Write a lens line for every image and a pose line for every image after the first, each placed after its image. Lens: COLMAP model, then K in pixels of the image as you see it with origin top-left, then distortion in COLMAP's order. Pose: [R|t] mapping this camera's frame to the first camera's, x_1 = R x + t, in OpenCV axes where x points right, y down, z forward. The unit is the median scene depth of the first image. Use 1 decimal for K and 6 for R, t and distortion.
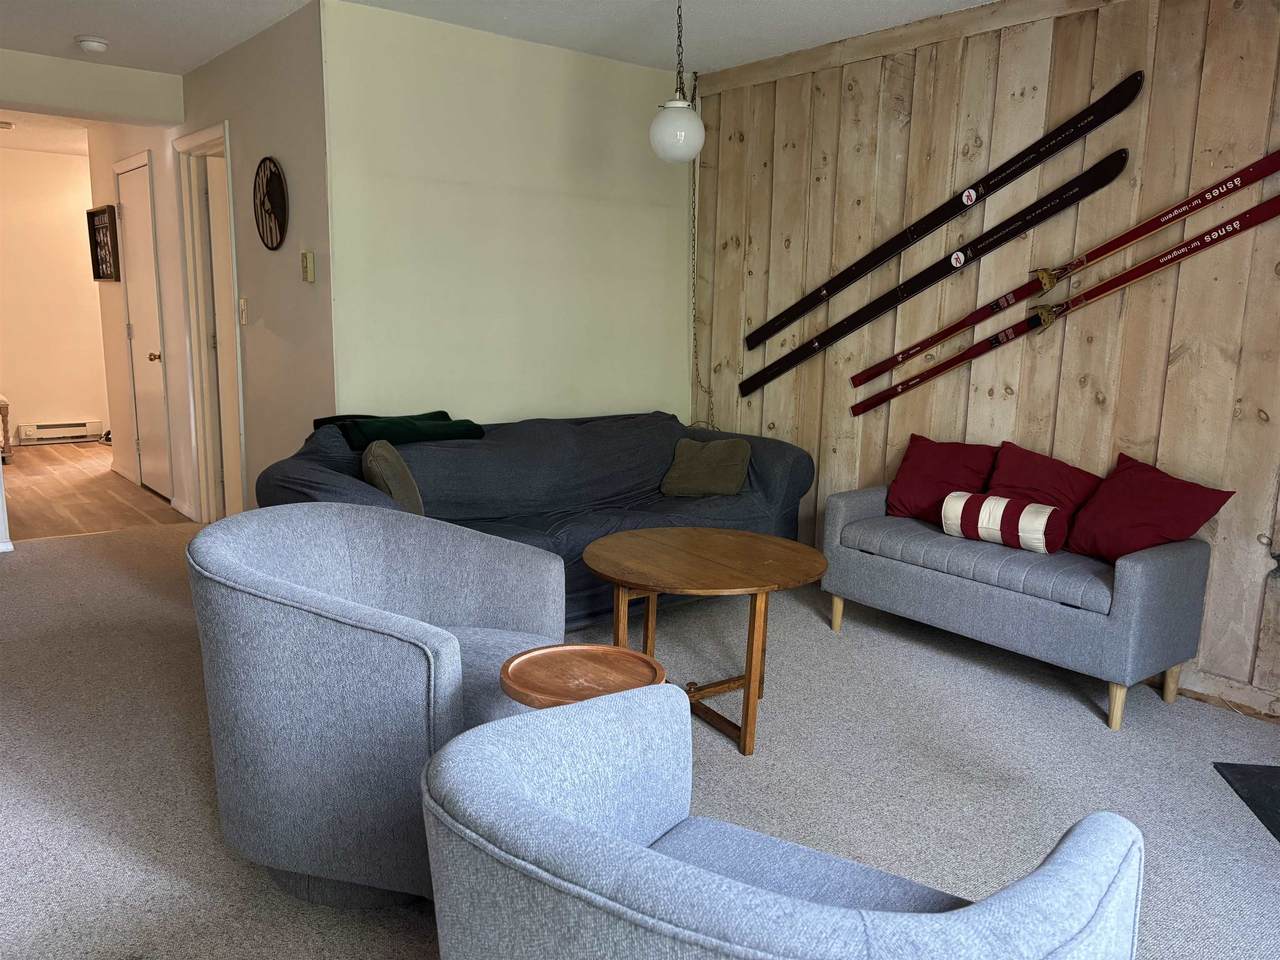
lens RADIAL K [[961.4, 0, 640.0], [0, 961.4, 480.0], [0, 0, 1]] dist [0.033206, -0.045461]
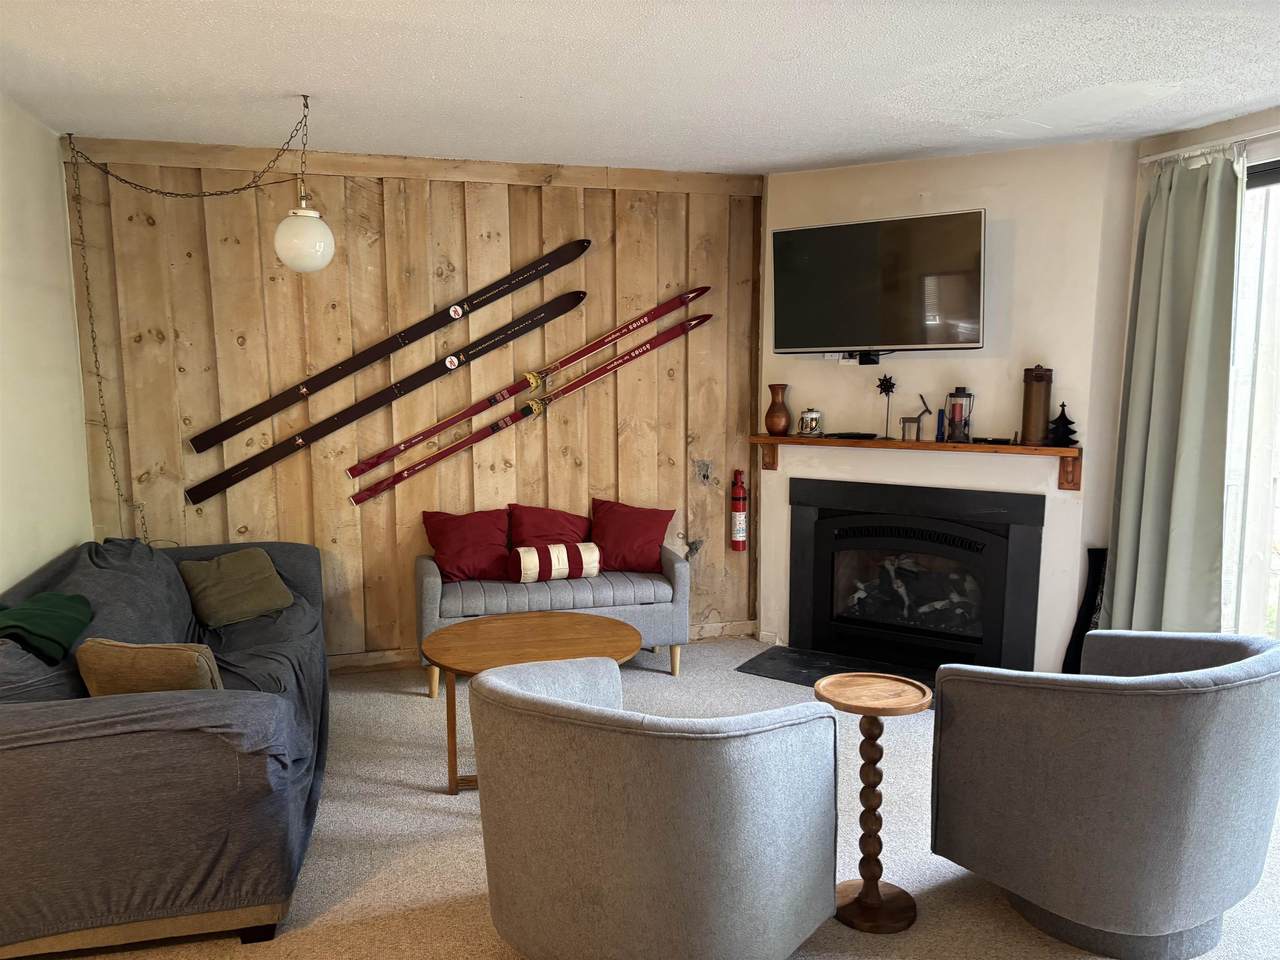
lens RADIAL K [[971.0, 0, 640.0], [0, 971.0, 480.0], [0, 0, 1]] dist [0.187171, -0.460035]
pose [[0.406675, -0.132908, 0.903853, -0.712604], [0.171529, 0.982874, 0.067351, -0.127840], [-0.897325, 0.127647, 0.422508, 0.292465]]
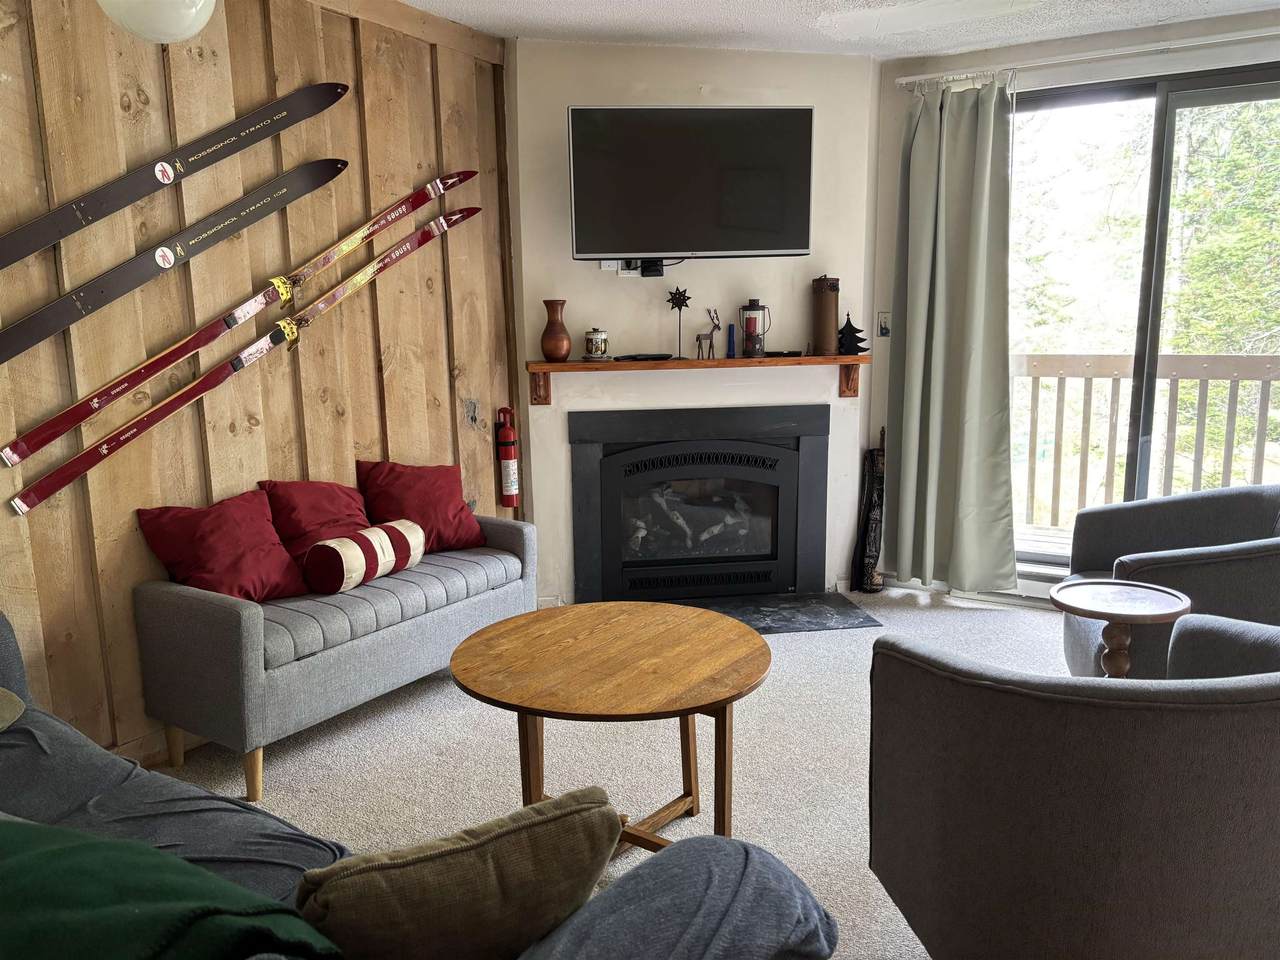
lens RADIAL K [[961.4, 0, 640.0], [0, 961.4, 480.0], [0, 0, 1]] dist [0.033206, -0.045461]
pose [[-0.324874, -0.177468, 0.928957, -0.500443], [0.171940, 0.954785, 0.242533, -0.185890], [-0.929996, 0.238518, -0.279671, 0.922533]]
